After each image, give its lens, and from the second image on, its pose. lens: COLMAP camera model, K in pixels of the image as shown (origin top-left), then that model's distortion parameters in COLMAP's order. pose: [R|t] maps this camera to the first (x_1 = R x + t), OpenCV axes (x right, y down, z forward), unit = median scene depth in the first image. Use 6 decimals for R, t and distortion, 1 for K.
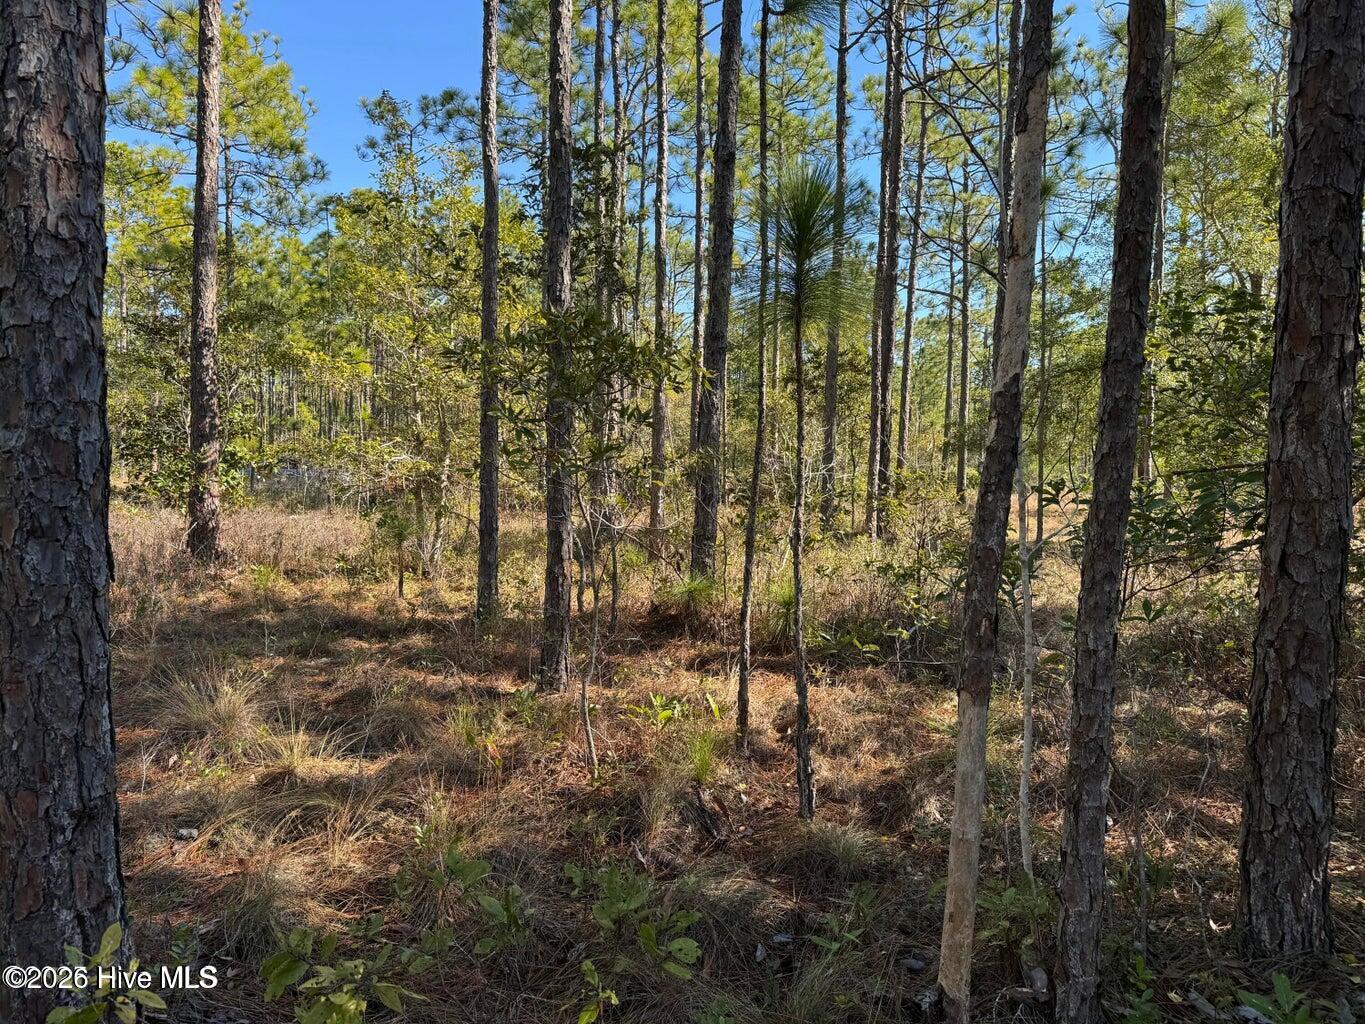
lens RADIAL K [[947.3, 0, 681.4], [0, 947.3, 511.3], [0, 0, 1]] dist [-0.005003, -0.001423]
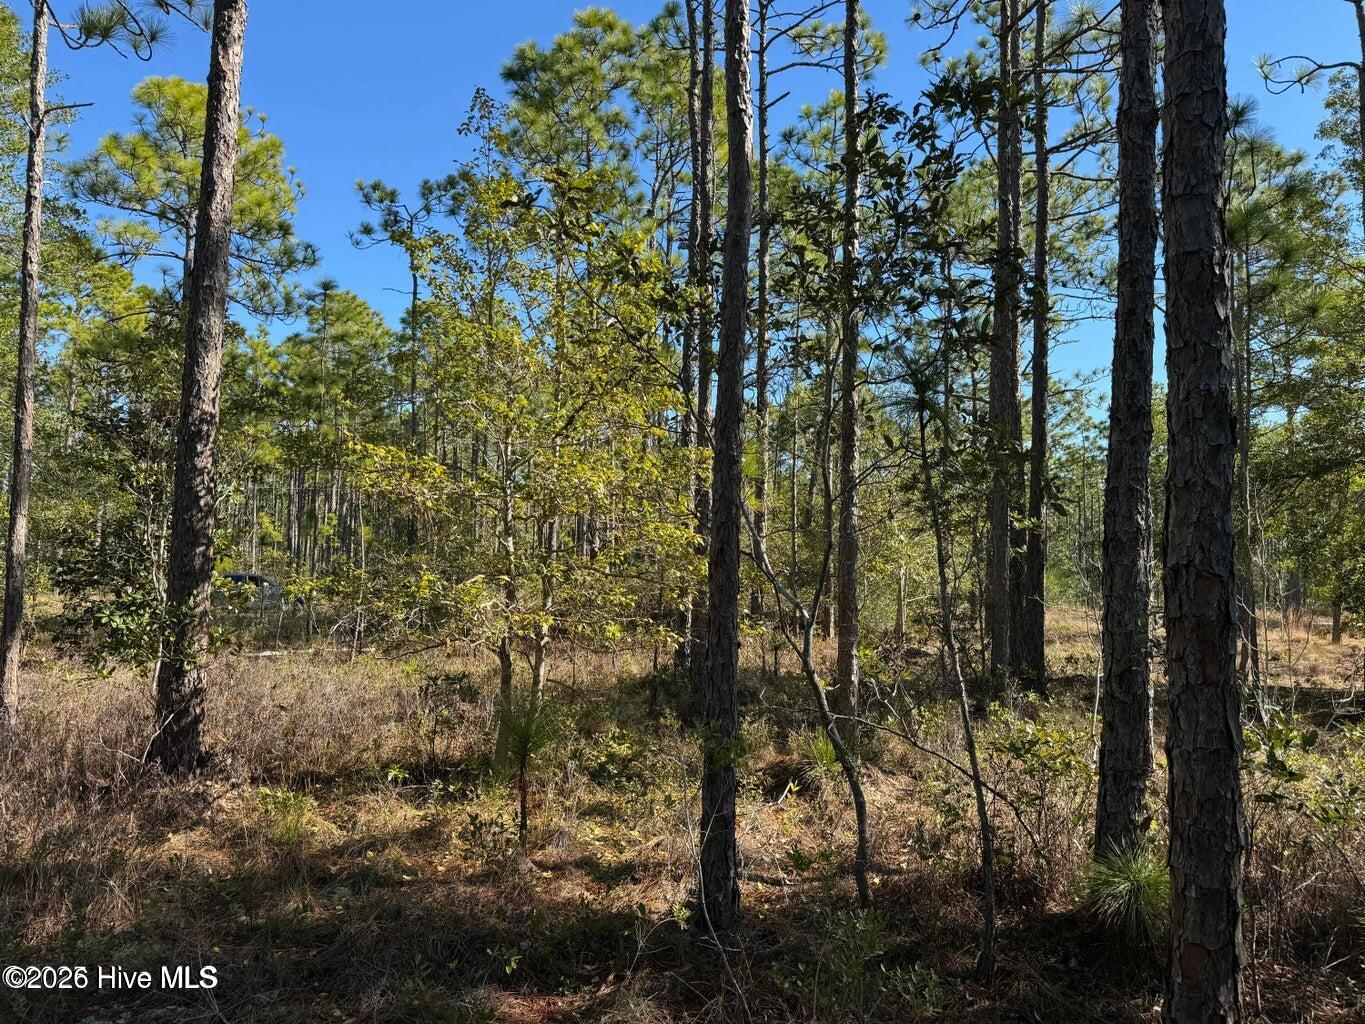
lens RADIAL K [[947.3, 0, 682.9], [0, 947.3, 511.9], [0, 0, 1]] dist [-0.005003, -0.001423]
pose [[0.998749, 0.002366, 0.049946, -0.097189], [0.003296, 0.993594, -0.112961, -0.023525], [-0.049894, 0.112985, 0.992343, 0.162408]]
